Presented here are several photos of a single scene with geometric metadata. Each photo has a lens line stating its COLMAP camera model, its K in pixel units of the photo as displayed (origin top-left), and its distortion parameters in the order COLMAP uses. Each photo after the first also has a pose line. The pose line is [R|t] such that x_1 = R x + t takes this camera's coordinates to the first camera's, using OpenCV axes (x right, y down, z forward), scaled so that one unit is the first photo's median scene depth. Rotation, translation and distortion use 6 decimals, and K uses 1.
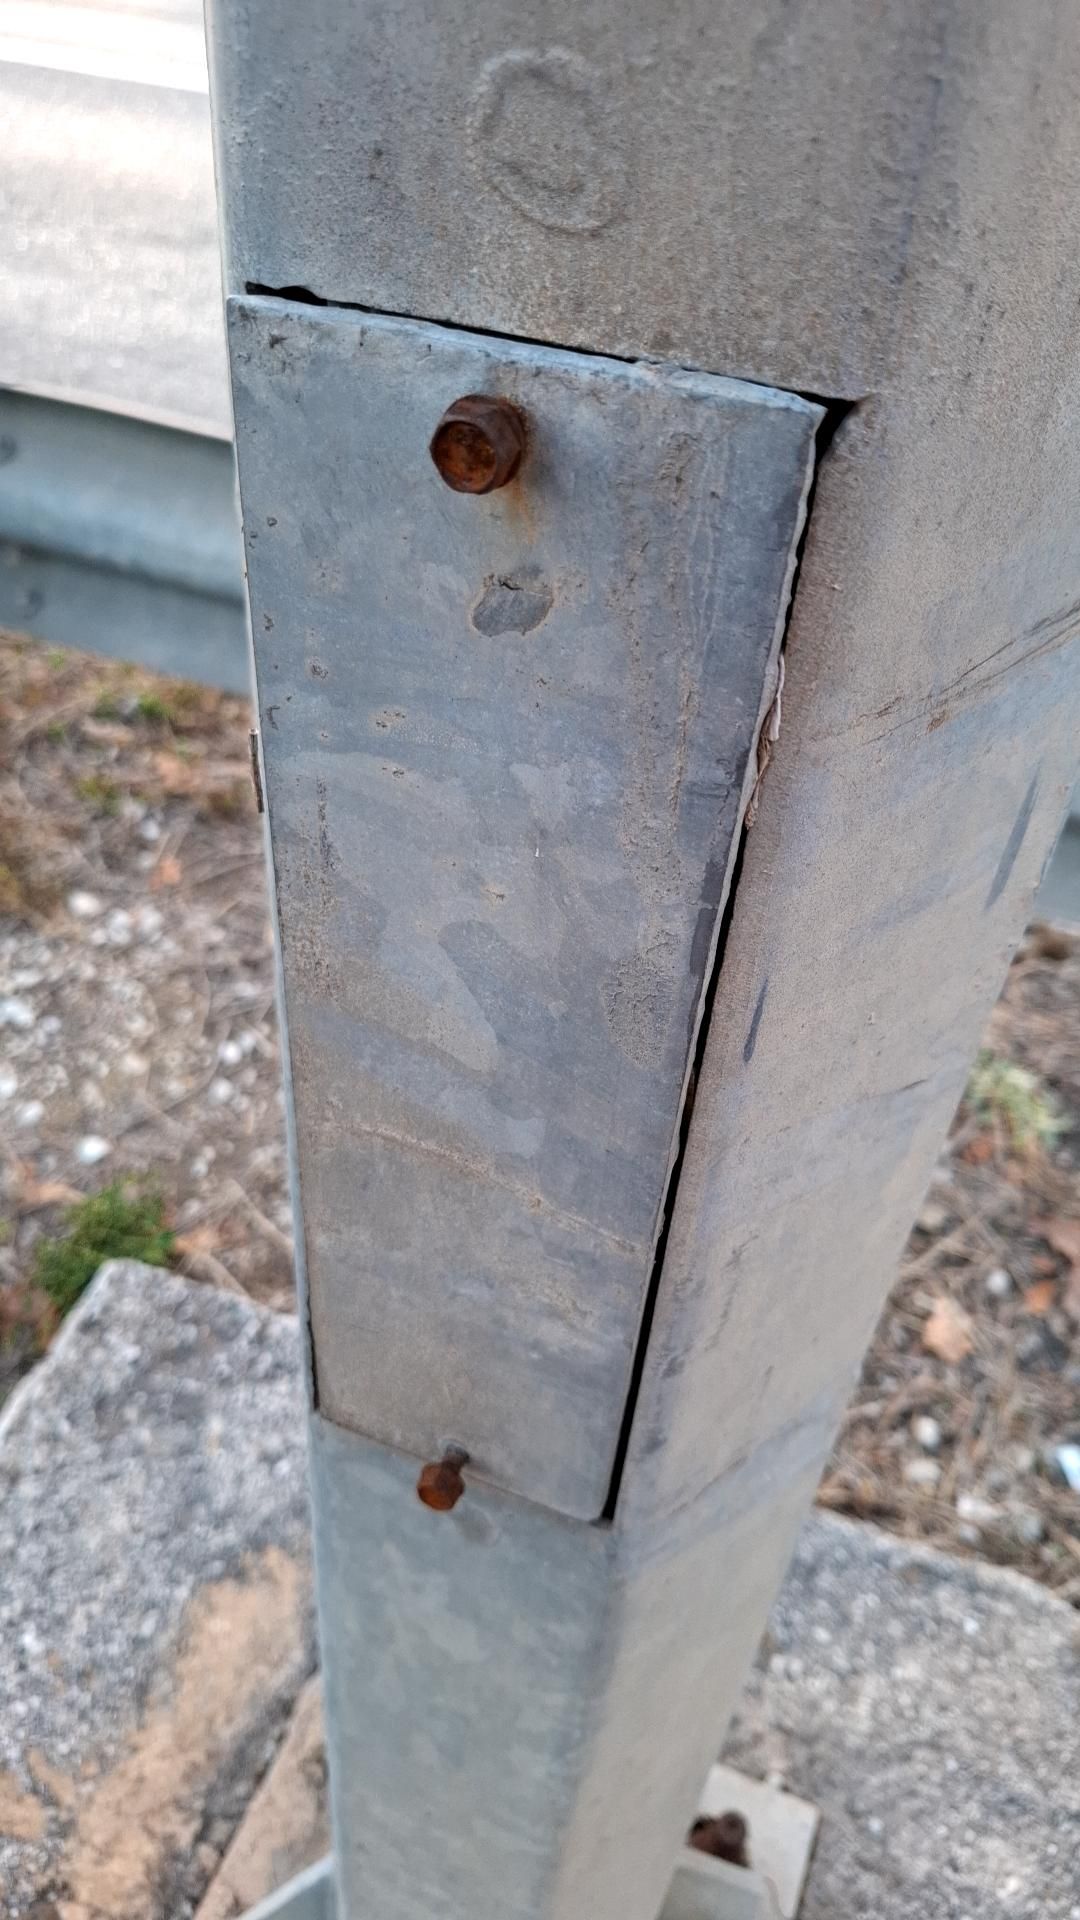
lens RADIAL K [[1358.7, 0, 540.0], [0, 1358.7, 960.0], [0, 0, 1]] dist [0.078185, -0.146046]
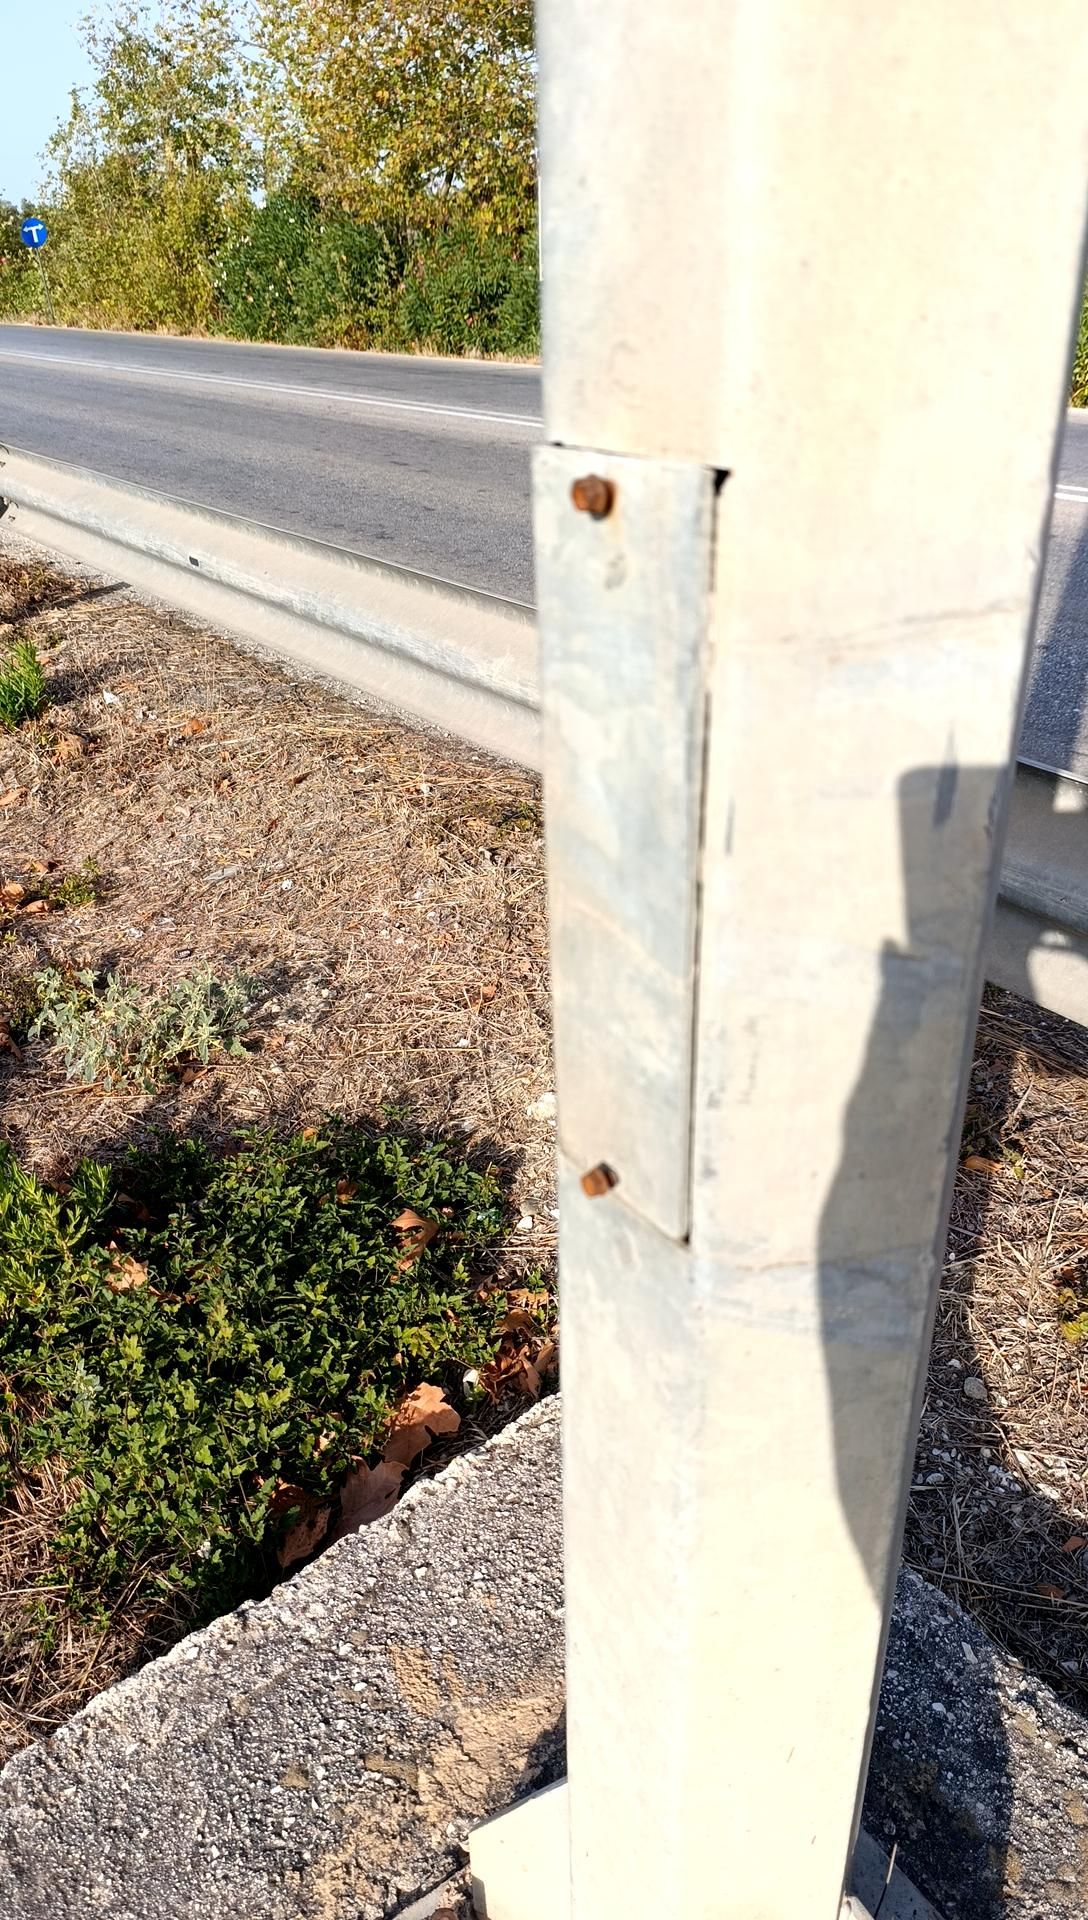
lens RADIAL K [[1346.8, 0, 560.3], [0, 1346.8, 947.4], [0, 0, 1]] dist [-0.006889, -0.001664]
pose [[0.837208, 0.171598, -0.519266, 0.959297], [-0.283920, 0.947894, -0.144519, 0.538303], [0.467410, 0.268423, 0.842305, -0.560969]]
